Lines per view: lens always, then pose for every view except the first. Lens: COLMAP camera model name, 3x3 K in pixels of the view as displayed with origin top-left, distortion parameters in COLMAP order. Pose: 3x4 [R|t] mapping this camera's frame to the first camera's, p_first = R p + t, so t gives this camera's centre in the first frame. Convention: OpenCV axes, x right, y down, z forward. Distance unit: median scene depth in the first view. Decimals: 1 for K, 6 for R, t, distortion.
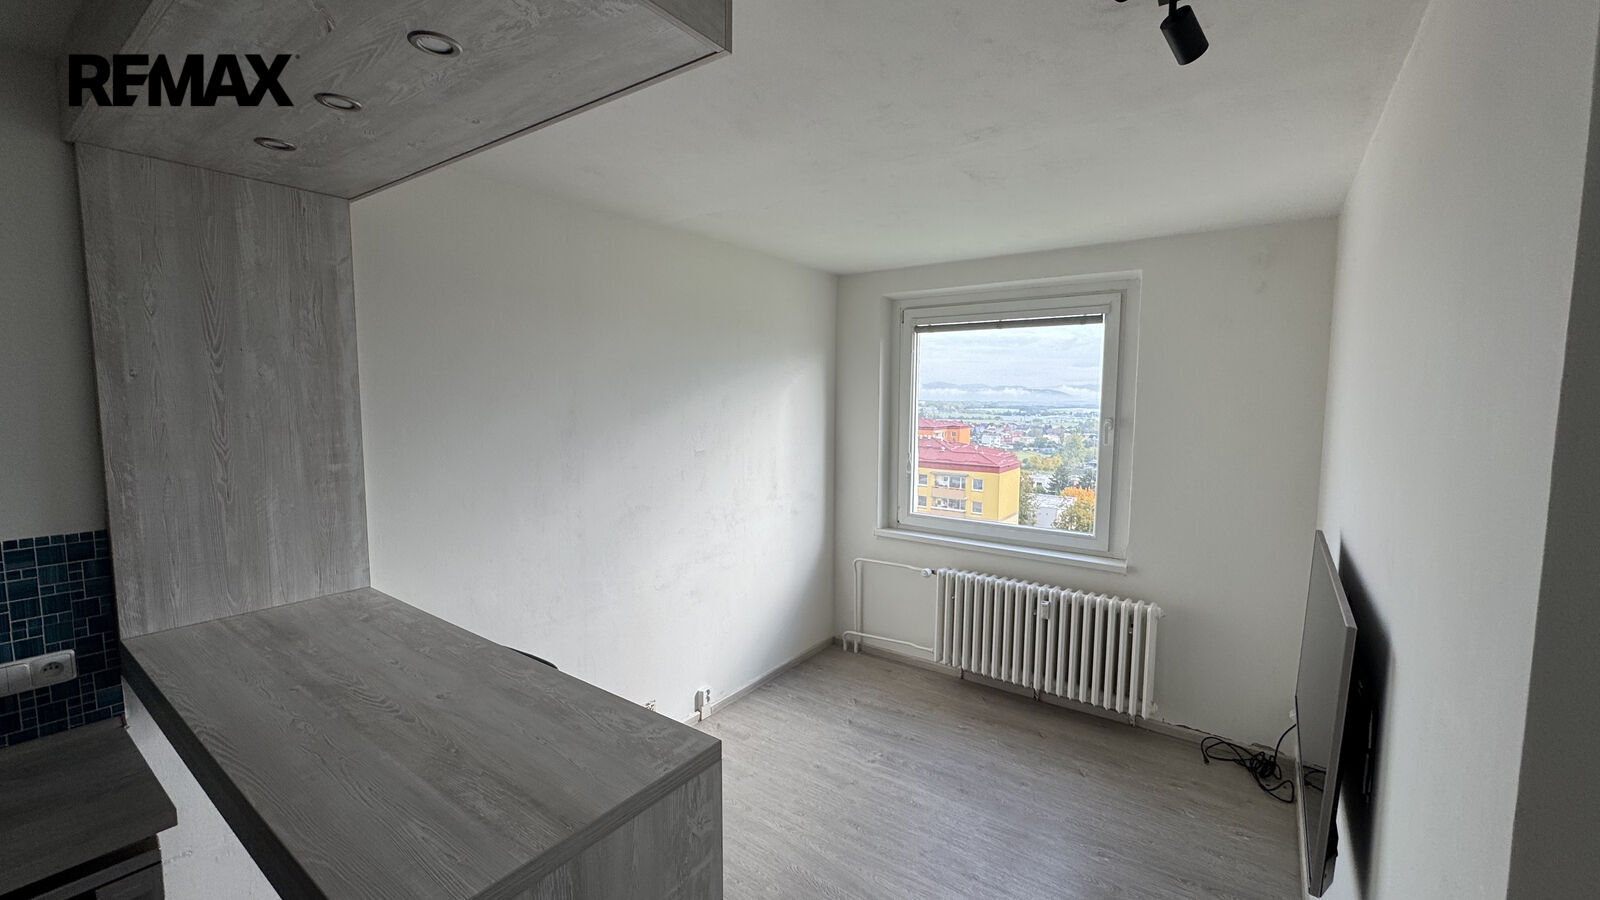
lens RADIAL K [[641.7, 0, 802.6], [0, 641.7, 449.8], [0, 0, 1]] dist [-0.000107, -0.000004]
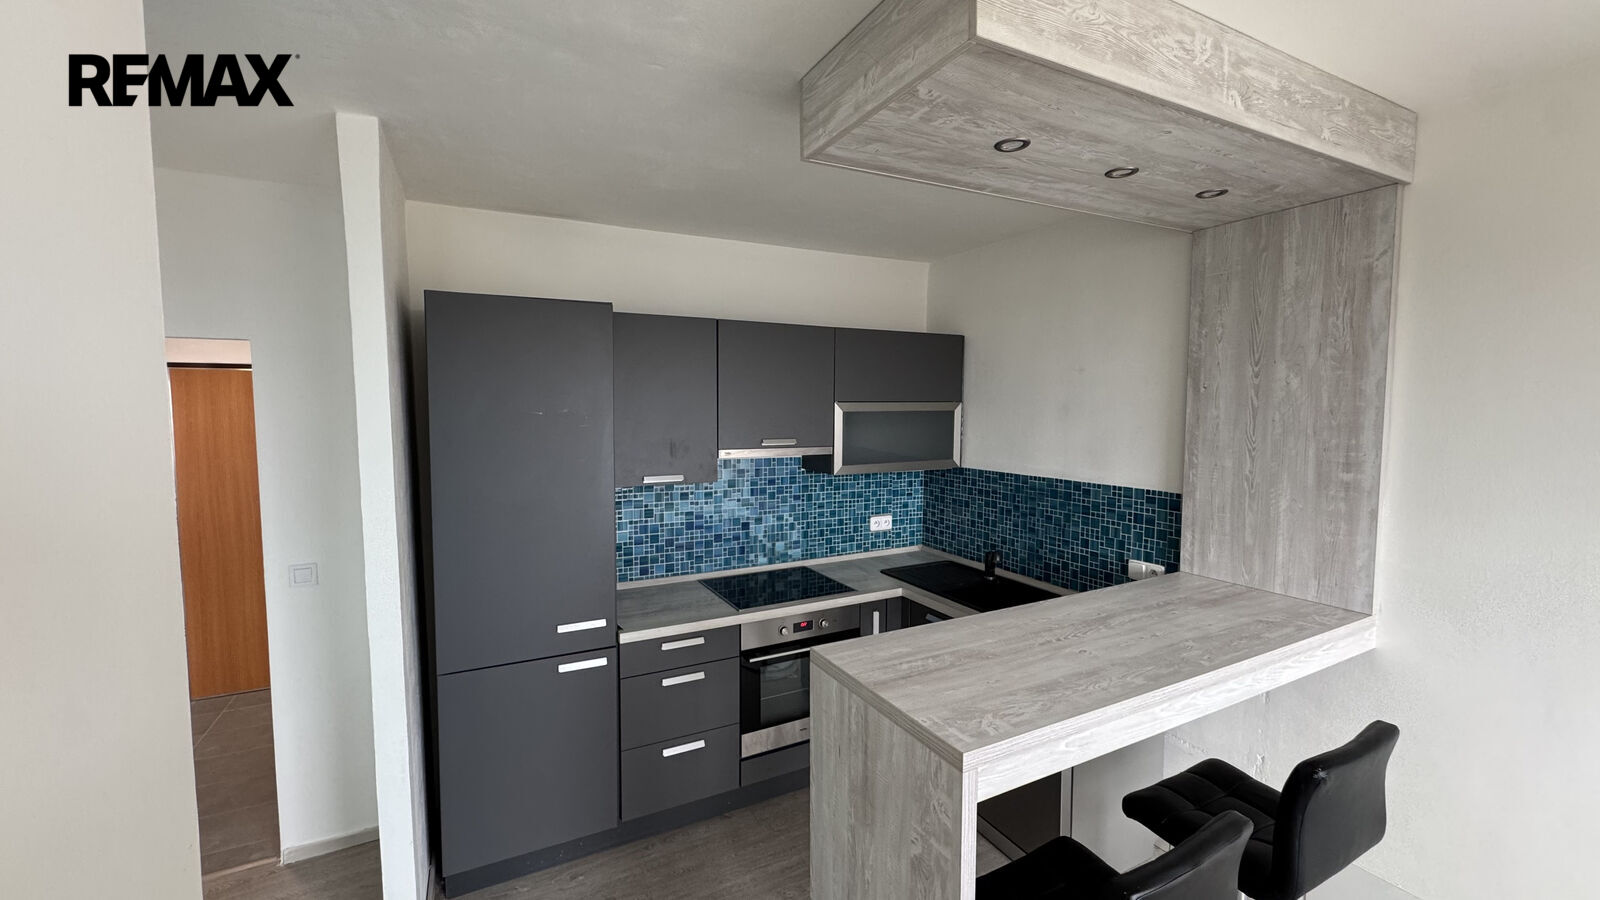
lens RADIAL K [[641.7, 0, 798.6], [0, 641.7, 450.4], [0, 0, 1]] dist [-0.000107, -0.000004]
pose [[-0.449361, 0.060290, -0.891314, 0.488659], [-0.078142, 0.991243, 0.106445, -0.049075], [0.889926, 0.117481, -0.440715, 0.690446]]
